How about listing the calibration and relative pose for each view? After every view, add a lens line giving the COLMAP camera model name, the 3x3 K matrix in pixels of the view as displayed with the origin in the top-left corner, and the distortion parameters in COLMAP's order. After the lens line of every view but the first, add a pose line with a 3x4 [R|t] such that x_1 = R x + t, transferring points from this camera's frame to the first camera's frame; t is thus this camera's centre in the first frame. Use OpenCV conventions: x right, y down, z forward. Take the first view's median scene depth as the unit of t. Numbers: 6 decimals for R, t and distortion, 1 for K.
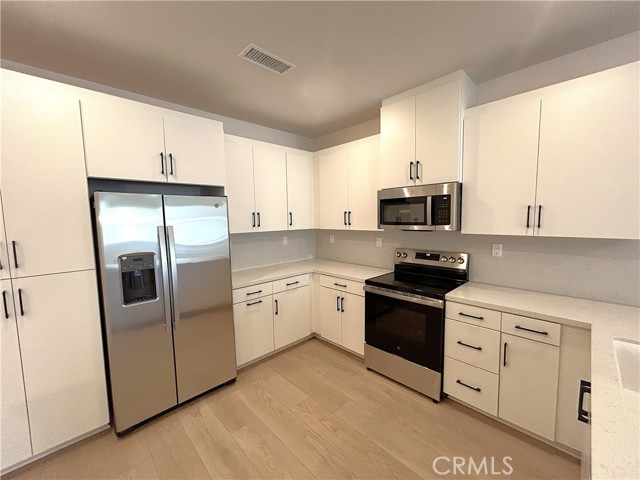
lens RADIAL K [[266.5, 0, 312.3], [0, 266.5, 243.7], [0, 0, 1]] dist [-0.004509, 0.003213]
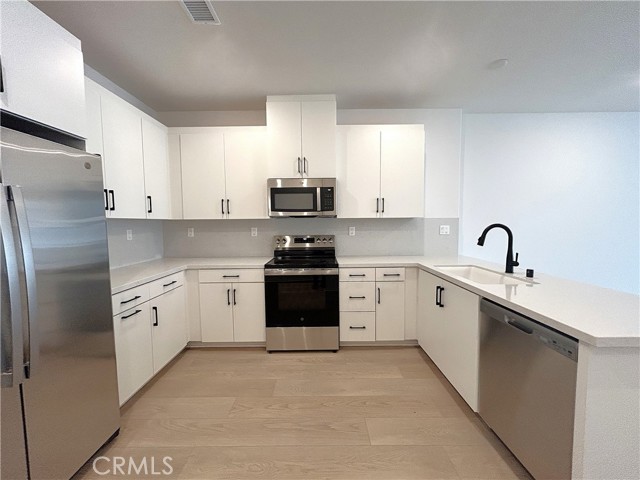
lens RADIAL K [[266.5, 0, 319.8], [0, 266.5, 245.6], [0, 0, 1]] dist [-0.004509, 0.003213]
pose [[0.679936, -0.047436, 0.731735, -0.410353], [0.070472, 0.997513, -0.000818, 0.080383], [-0.729877, 0.052123, 0.681589, 0.147680]]
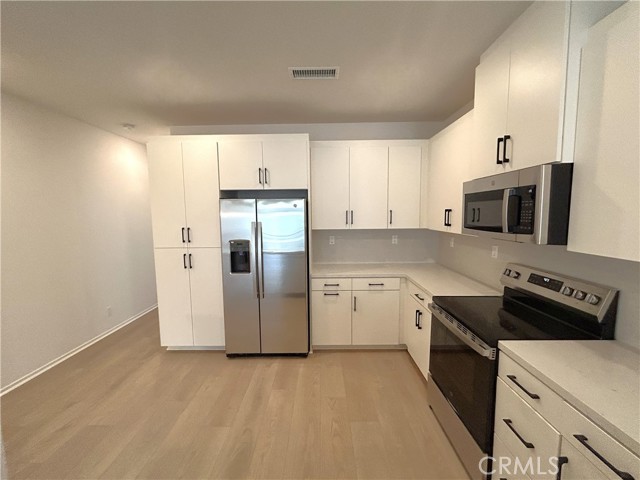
lens RADIAL K [[266.5, 0, 308.5], [0, 266.5, 244.0], [0, 0, 1]] dist [-0.004509, 0.003213]
pose [[0.707867, 0.090434, -0.700533, 0.490810], [-0.071293, 0.995853, 0.056518, -0.039651], [0.702739, 0.009935, 0.711379, 0.168961]]
